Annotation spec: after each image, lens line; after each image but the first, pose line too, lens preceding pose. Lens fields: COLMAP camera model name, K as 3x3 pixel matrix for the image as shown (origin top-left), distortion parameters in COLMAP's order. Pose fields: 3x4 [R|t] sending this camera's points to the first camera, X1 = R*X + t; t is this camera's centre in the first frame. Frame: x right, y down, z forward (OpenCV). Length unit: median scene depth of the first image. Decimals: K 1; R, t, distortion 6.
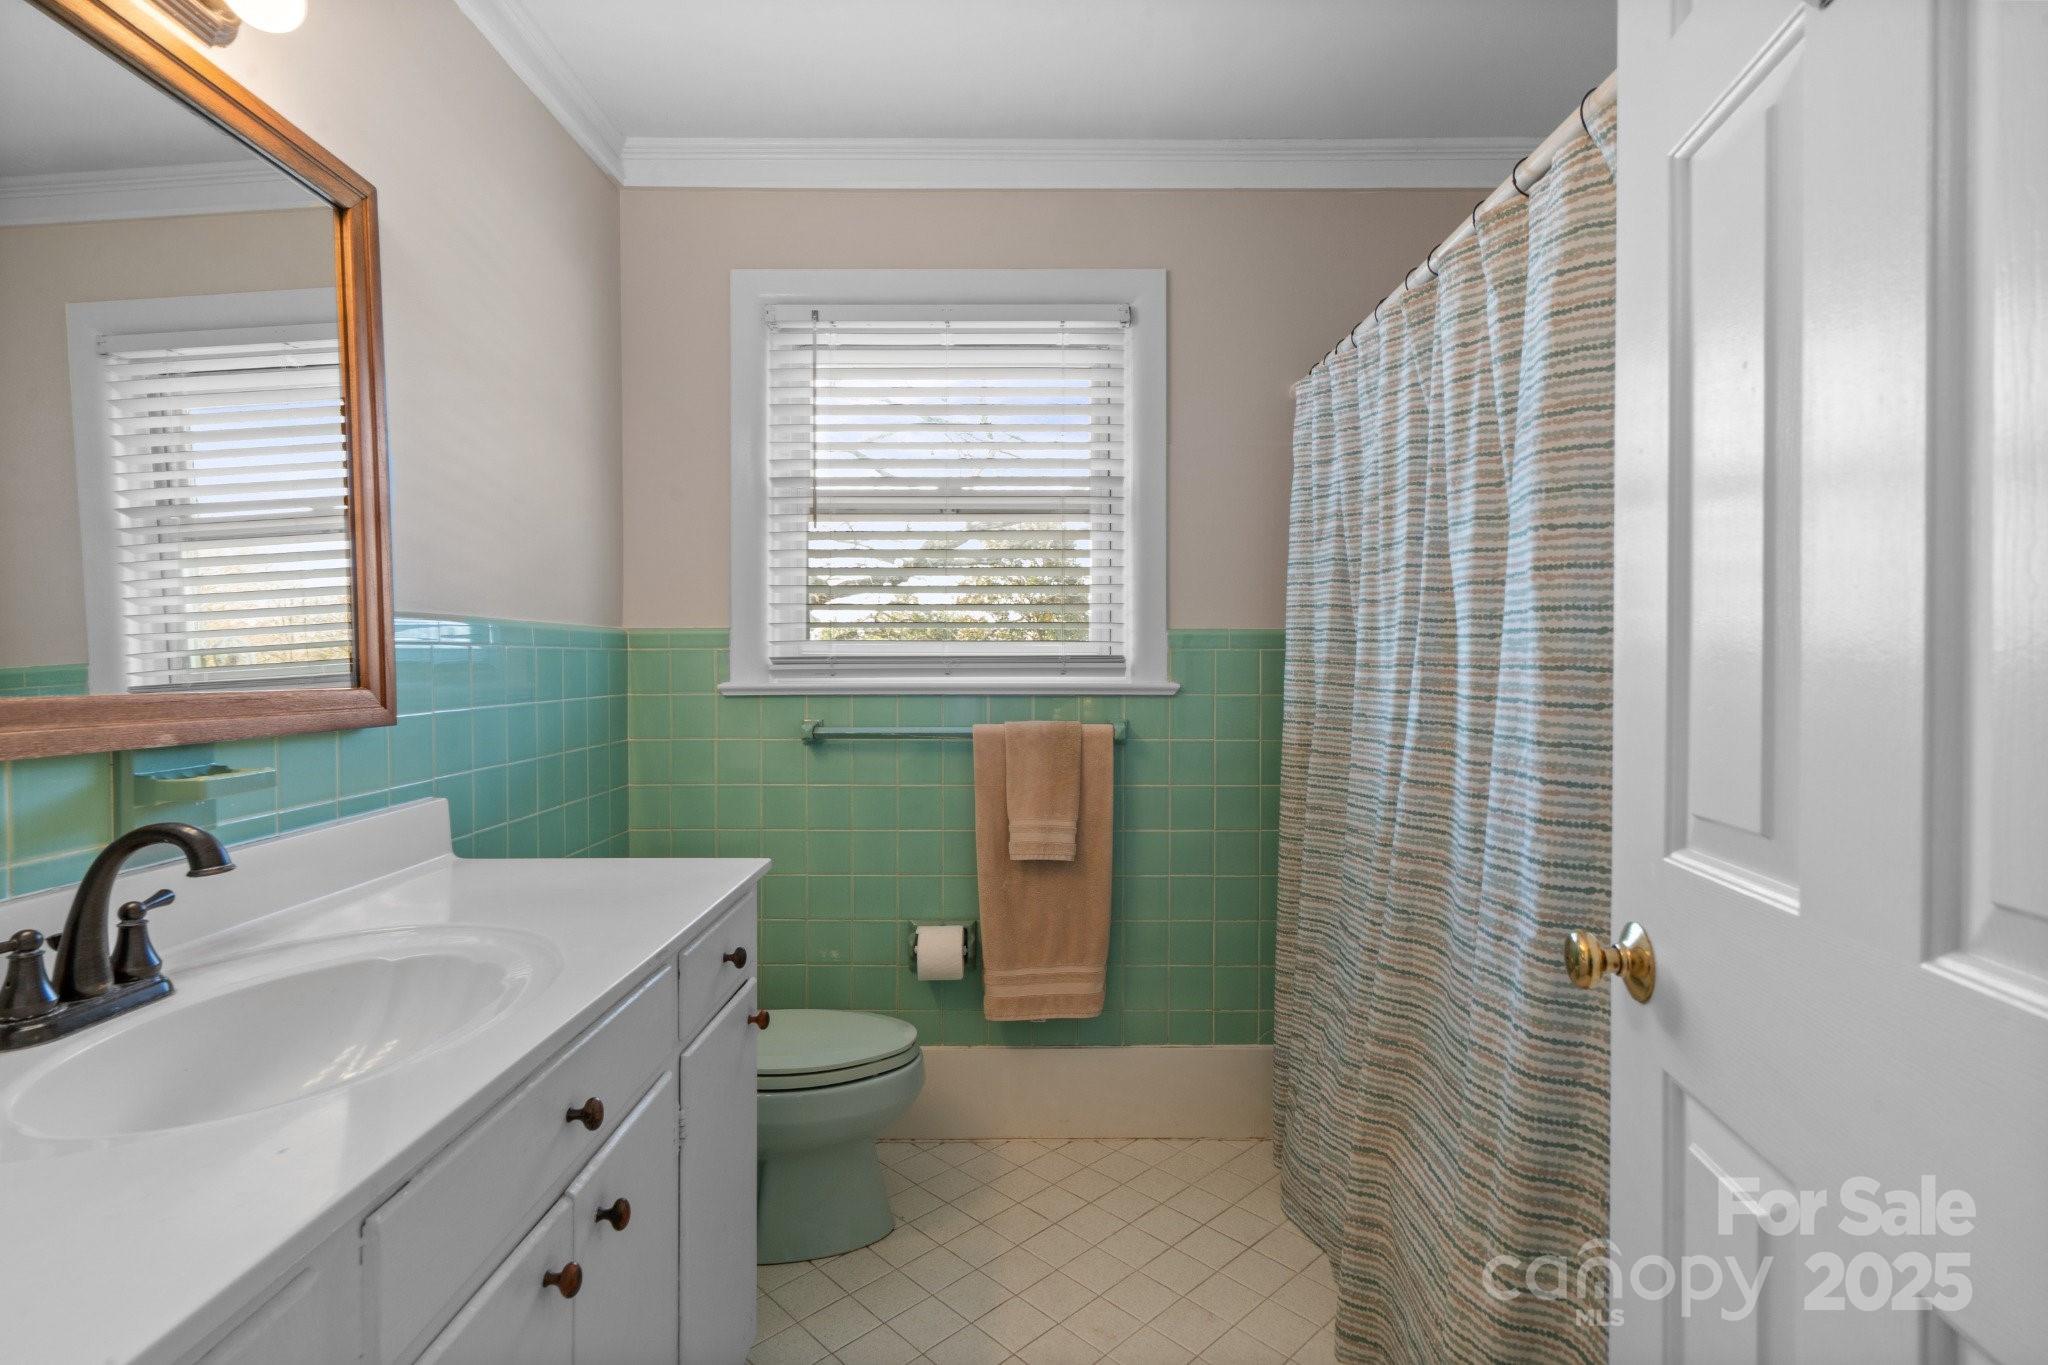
lens RADIAL K [[969.8, 0, 1023.6], [0, 969.8, 680.5], [0, 0, 1]] dist [-0.002714, -0.000336]
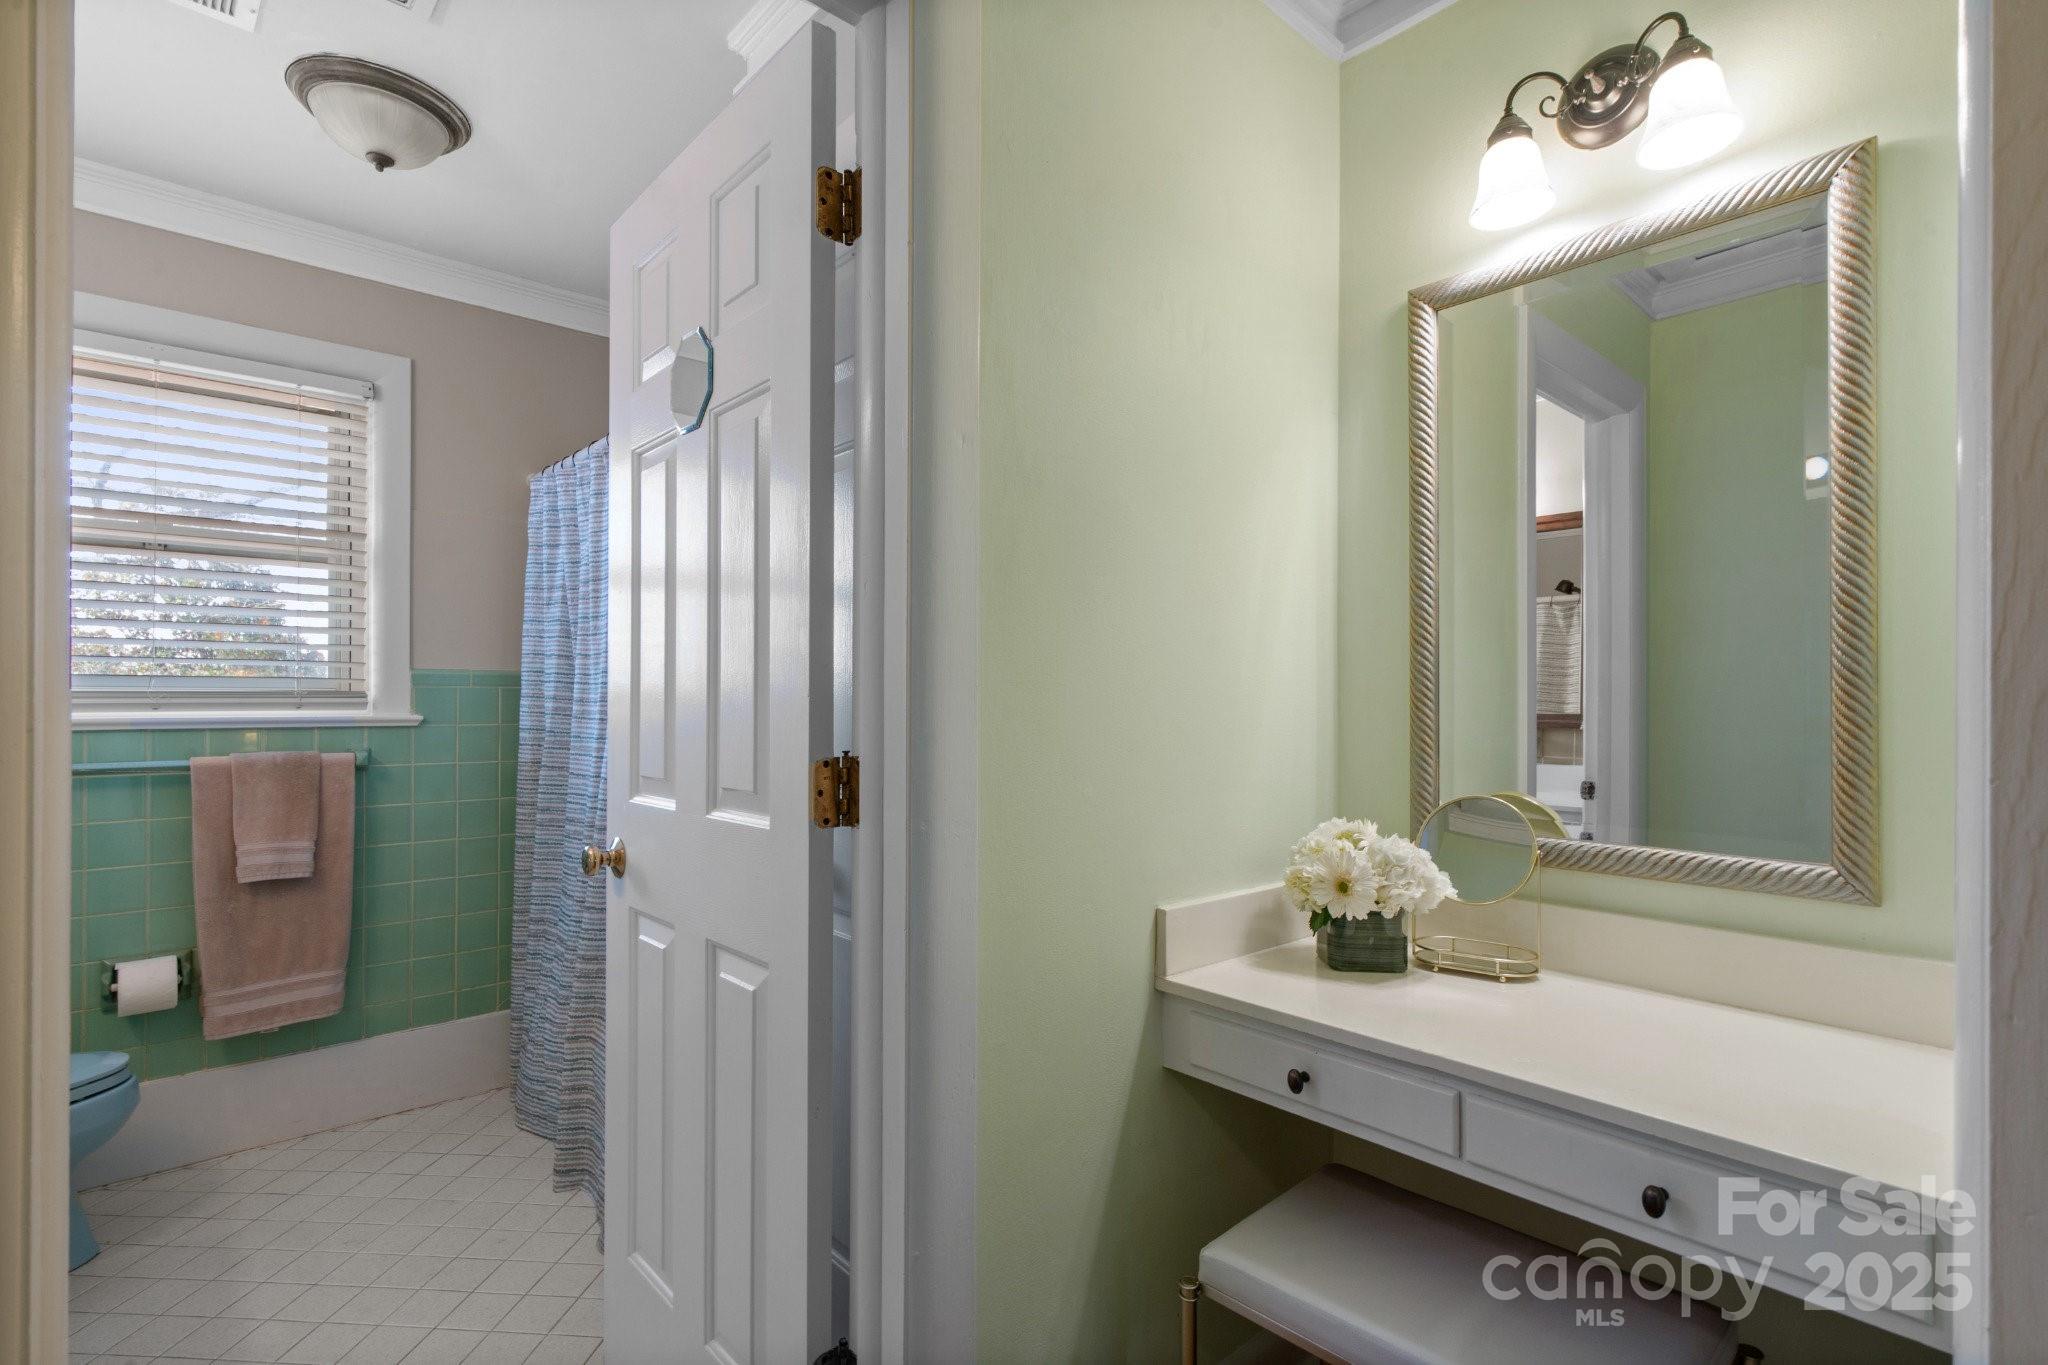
lens RADIAL K [[969.8, 0, 1031.8], [0, 969.8, 692.1], [0, 0, 1]] dist [-0.002714, -0.000336]
pose [[0.746078, 0.005994, 0.665832, -0.071811], [0.008170, 0.999802, -0.018155, 0.001800], [-0.665809, 0.018985, 0.745881, -0.374064]]
